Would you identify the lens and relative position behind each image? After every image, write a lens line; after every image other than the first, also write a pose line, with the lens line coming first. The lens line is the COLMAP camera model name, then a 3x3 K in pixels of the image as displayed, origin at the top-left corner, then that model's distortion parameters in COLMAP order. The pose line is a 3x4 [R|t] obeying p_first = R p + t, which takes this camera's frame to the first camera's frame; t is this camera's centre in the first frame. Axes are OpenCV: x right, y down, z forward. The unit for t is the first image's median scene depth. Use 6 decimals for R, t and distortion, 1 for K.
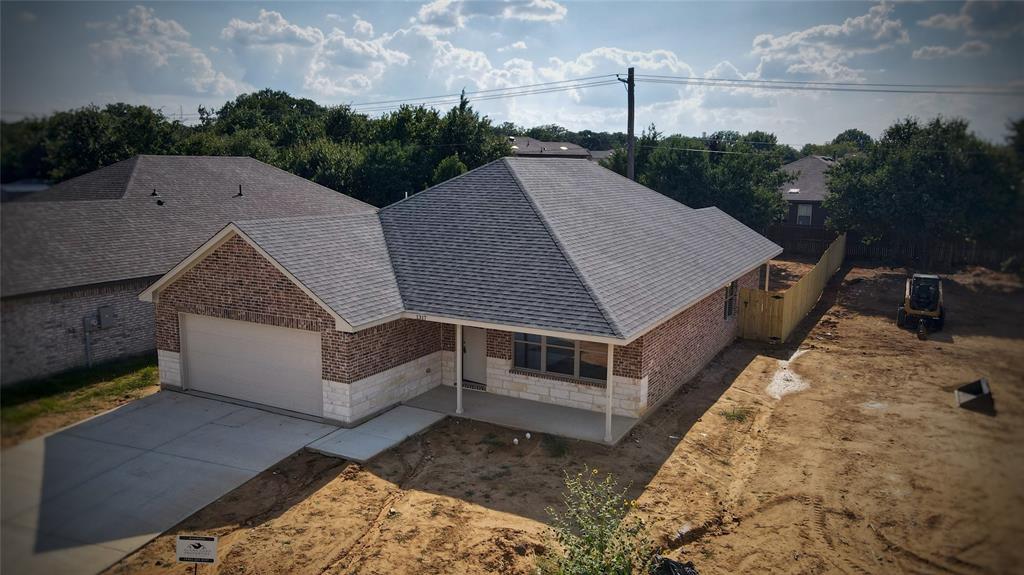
lens RADIAL K [[755.9, 0, 512.9], [0, 755.9, 285.3], [0, 0, 1]] dist [0.009000, 0.022199]
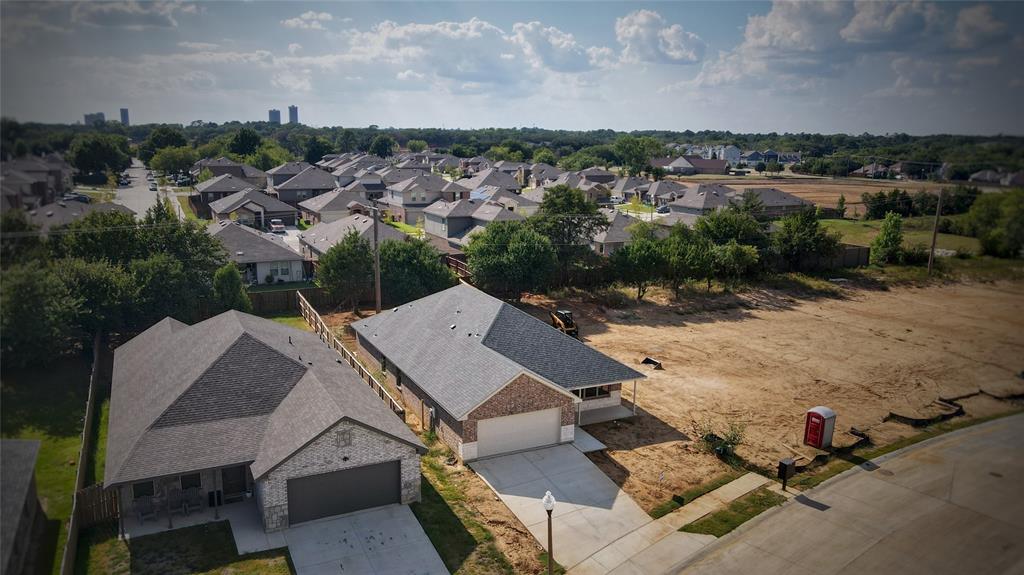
lens RADIAL K [[755.9, 0, 511.1], [0, 755.9, 283.3], [0, 0, 1]] dist [0.009000, 0.022199]
pose [[0.582469, -0.155523, 0.797836, -2.383923], [0.119728, 0.987235, 0.105033, -0.640635], [-0.803987, 0.034345, 0.593654, -0.297680]]
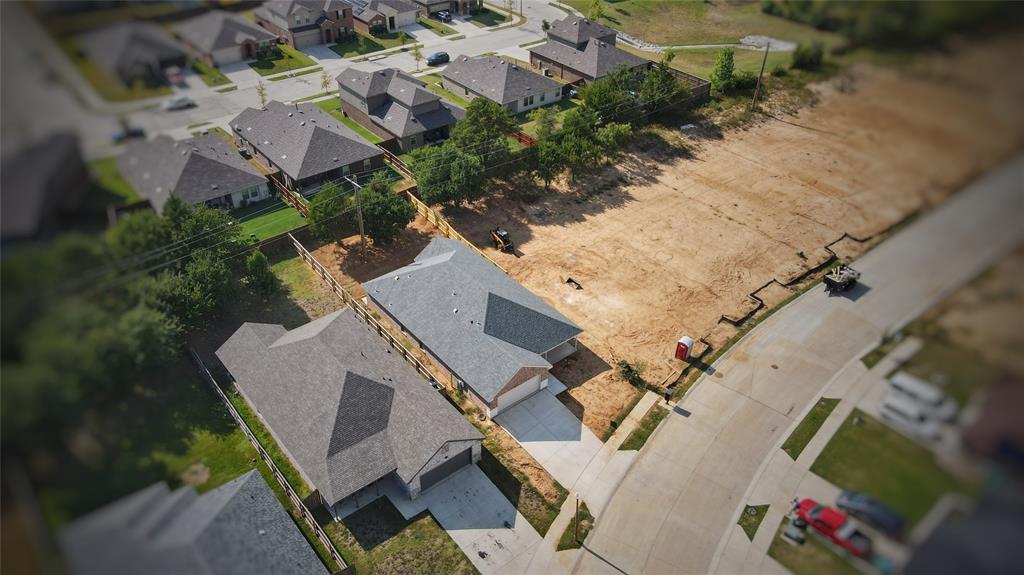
lens RADIAL K [[755.9, 0, 510.8], [0, 755.9, 282.2], [0, 0, 1]] dist [0.009000, 0.022199]
pose [[0.384435, -0.543769, 0.746006, -3.260179], [0.137601, 0.832833, 0.536148, -2.673509], [-0.912839, -0.103463, 0.394993, -0.363012]]
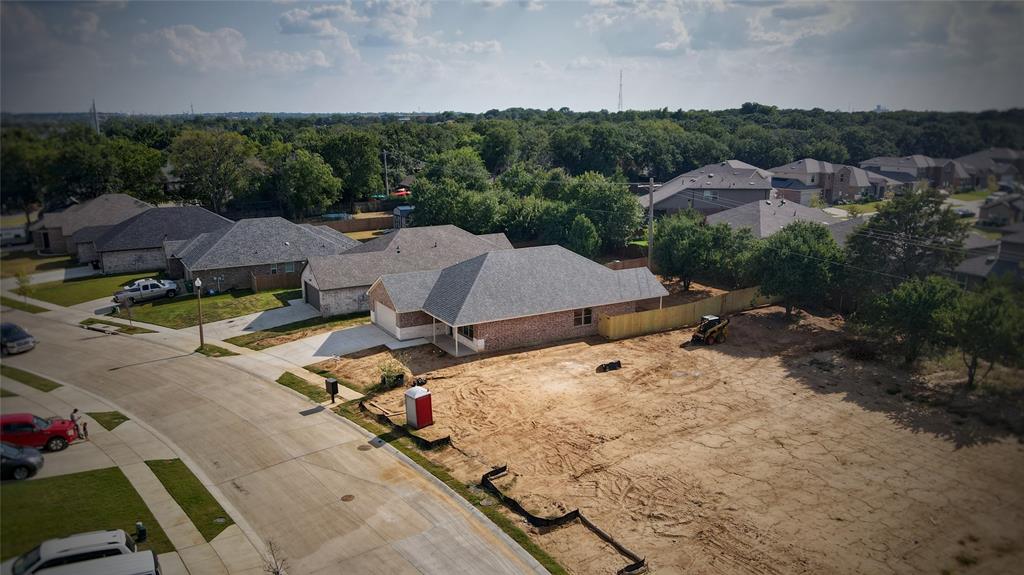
lens RADIAL K [[755.9, 0, 510.0], [0, 755.9, 291.1], [0, 0, 1]] dist [0.009000, 0.022199]
pose [[0.850525, 0.106728, -0.514991, 2.104529], [-0.072452, 0.993634, 0.086267, -0.396260], [0.520920, -0.036060, 0.852843, -1.763157]]
